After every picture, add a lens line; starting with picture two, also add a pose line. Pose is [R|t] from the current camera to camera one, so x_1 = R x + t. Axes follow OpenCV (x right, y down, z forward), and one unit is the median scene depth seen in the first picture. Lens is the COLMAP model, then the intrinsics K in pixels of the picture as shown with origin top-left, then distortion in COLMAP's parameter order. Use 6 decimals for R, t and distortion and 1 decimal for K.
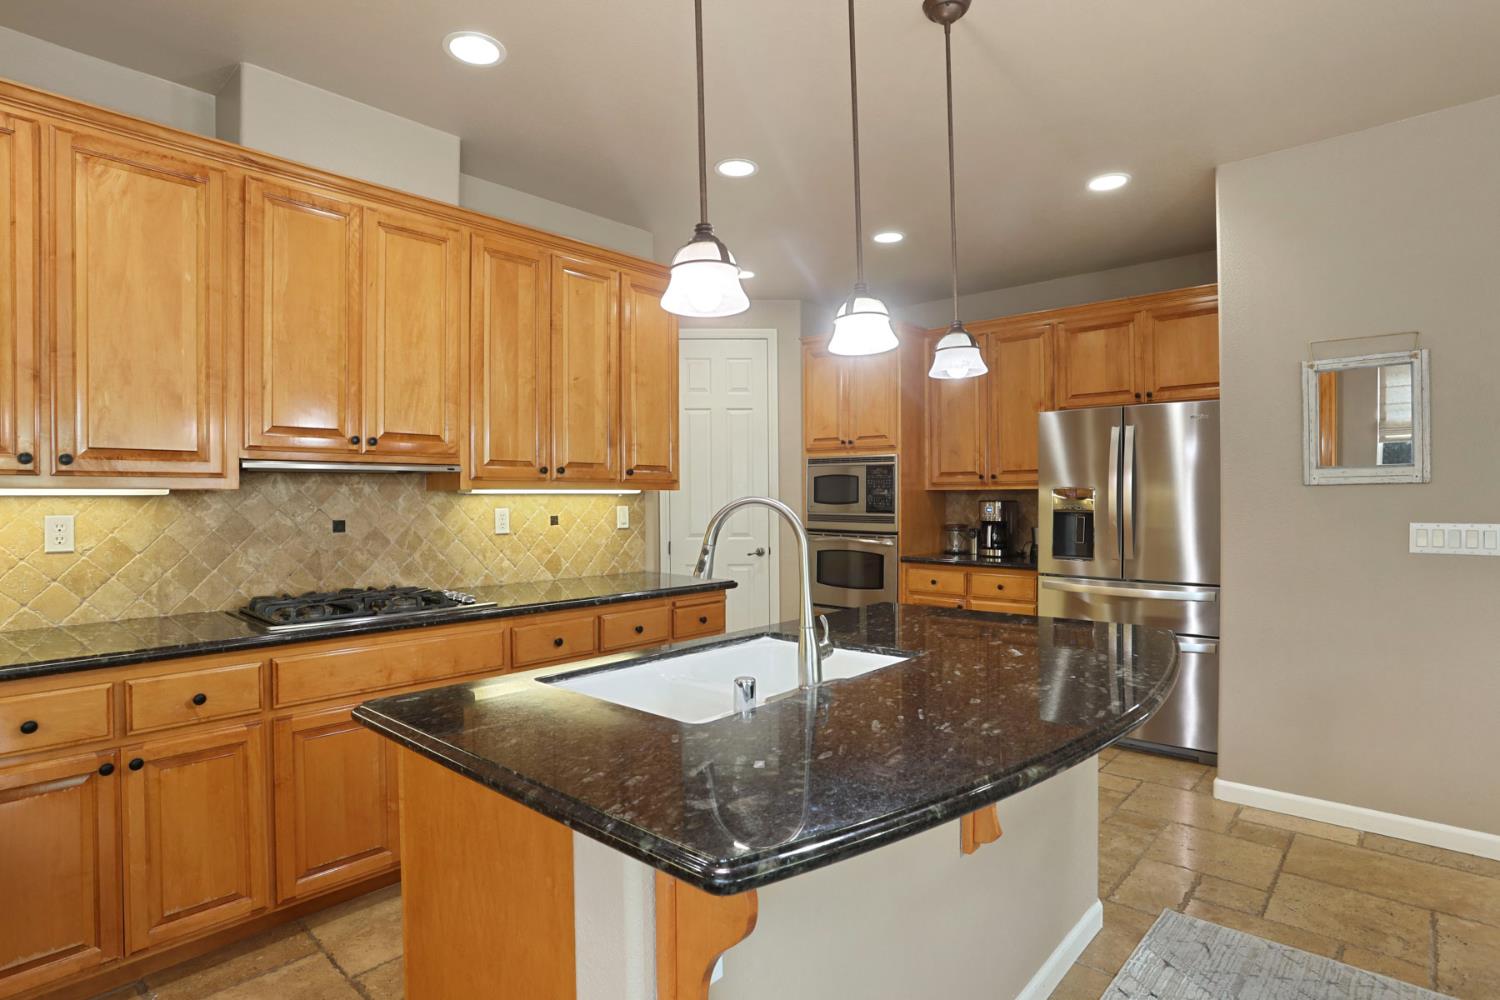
lens RADIAL K [[783.6, 0, 748.4], [0, 783.6, 502.2], [0, 0, 1]] dist [-0.066479, 0.037538]
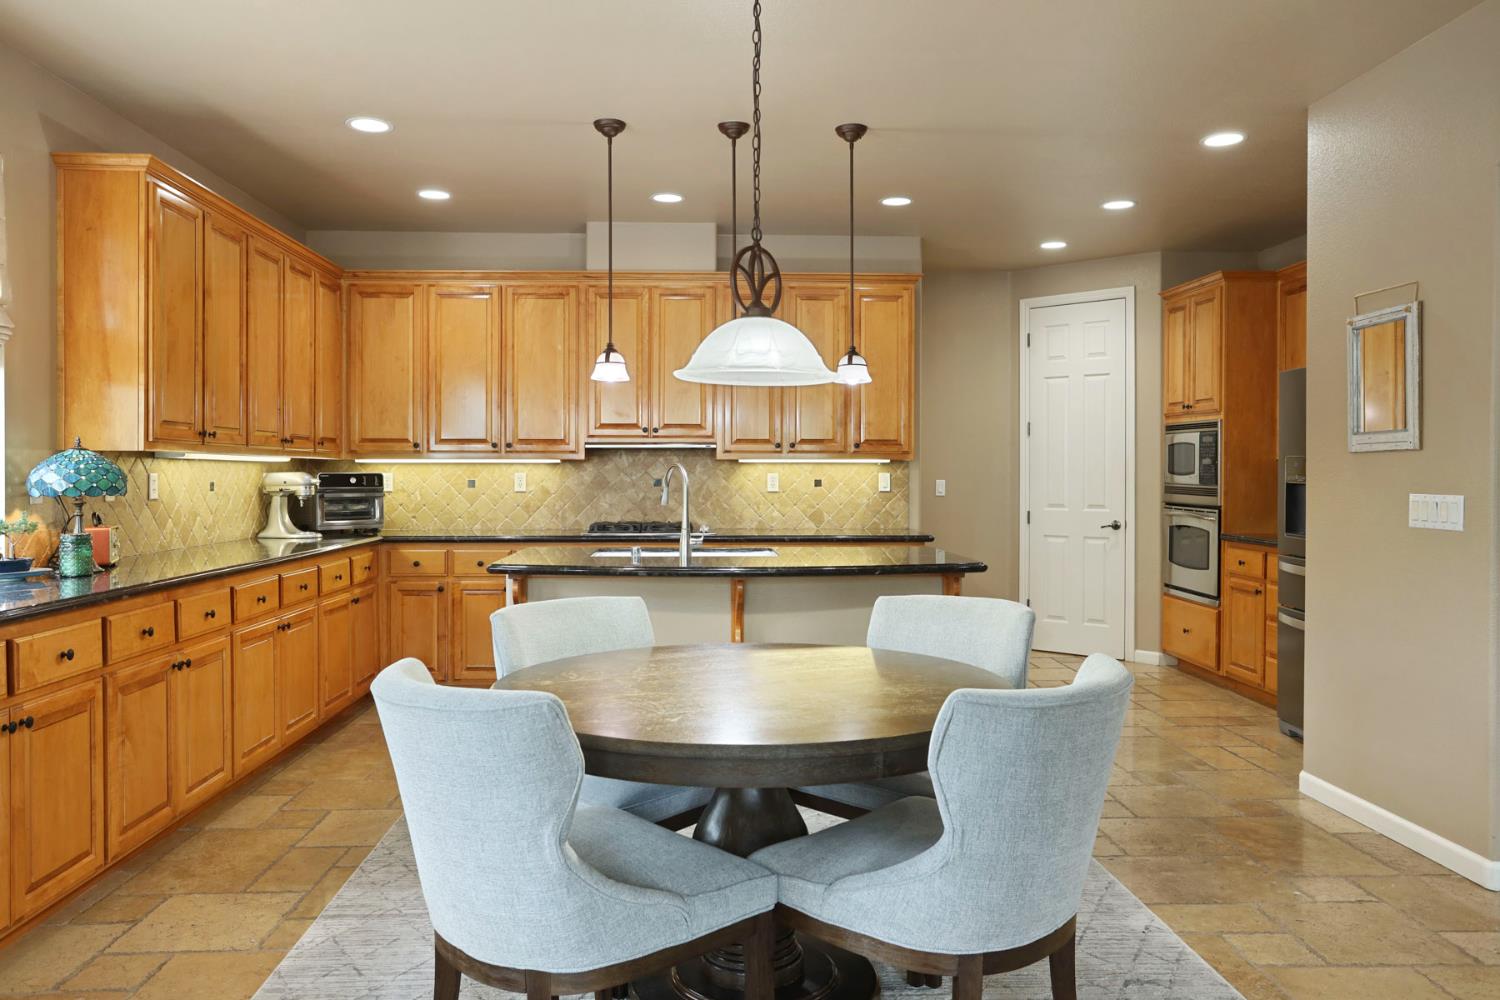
lens RADIAL K [[1093.4, 0, 747.2], [0, 1093.4, 478.1], [0, 0, 1]] dist [-0.000930, 0.003974]
pose [[0.704453, 0.009740, -0.709683, 1.161596], [-0.009655, 0.999945, 0.004140, 0.010203], [0.709685, 0.003936, 0.704509, -0.442092]]
